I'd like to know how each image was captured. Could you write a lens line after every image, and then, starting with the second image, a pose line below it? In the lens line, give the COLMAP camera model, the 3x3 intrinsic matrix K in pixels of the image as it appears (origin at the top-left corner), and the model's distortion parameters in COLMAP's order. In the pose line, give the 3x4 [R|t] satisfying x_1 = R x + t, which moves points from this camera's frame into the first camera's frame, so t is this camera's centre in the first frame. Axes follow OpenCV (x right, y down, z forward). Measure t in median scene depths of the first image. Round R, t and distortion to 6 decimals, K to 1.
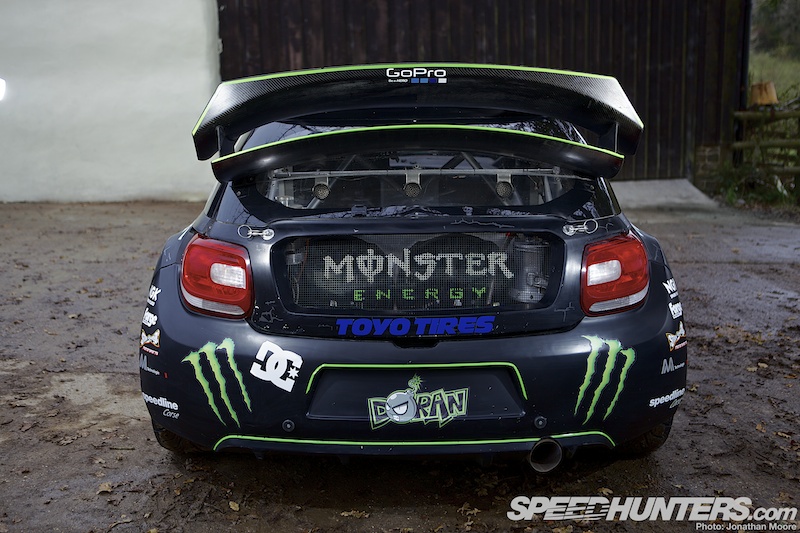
lens RADIAL K [[890.9, 0, 395.5], [0, 890.9, 267.3], [0, 0, 1]] dist [-0.048207, 0.000000]
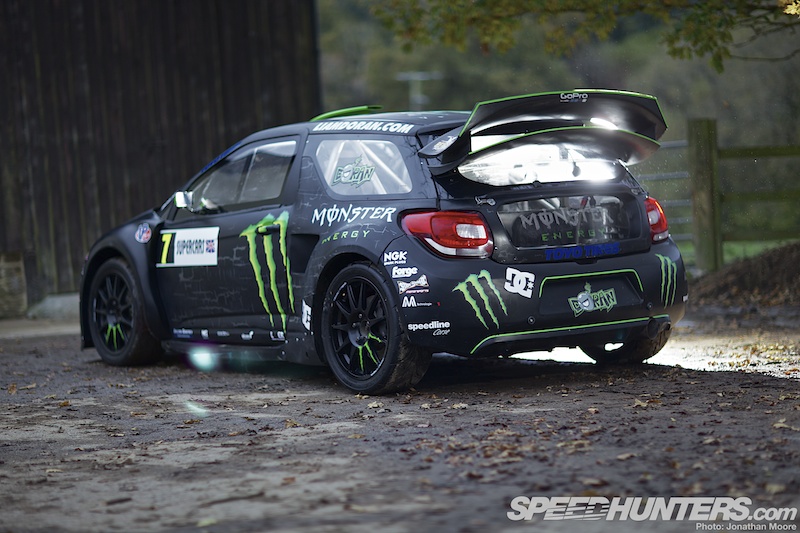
lens RADIAL K [[1947.4, 0, 400.3], [0, 1947.4, 266.0], [0, 0, 1]] dist [-0.136378, 0.000000]
pose [[0.804301, -0.060846, 0.591098, -2.245752], [0.162668, 0.979291, -0.120535, 0.446995], [-0.571523, 0.193100, 0.797543, -1.544258]]
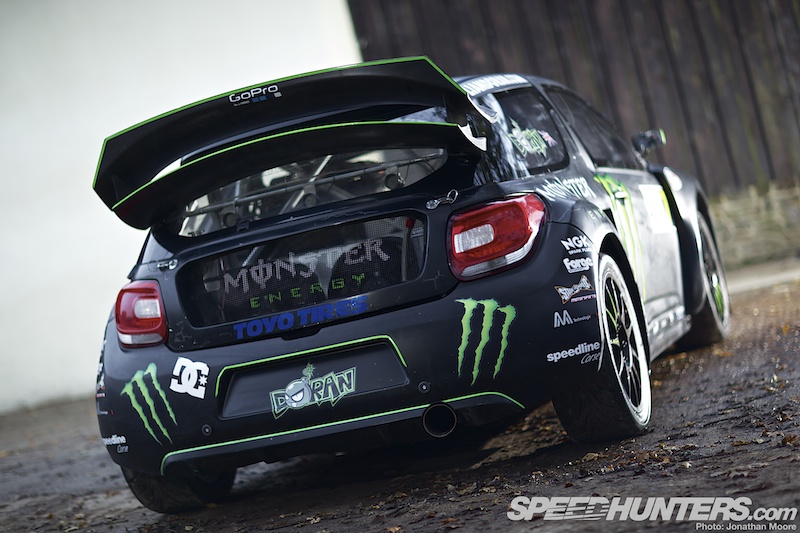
lens RADIAL K [[1869.8, 0, 400.6], [0, 1869.8, 265.9], [0, 0, 1]] dist [-0.097961, 0.000000]
pose [[0.934916, -0.192781, -0.297938, 0.805076], [0.149058, 0.975251, -0.163302, 0.383395], [0.322046, 0.108263, 0.940513, -1.072460]]
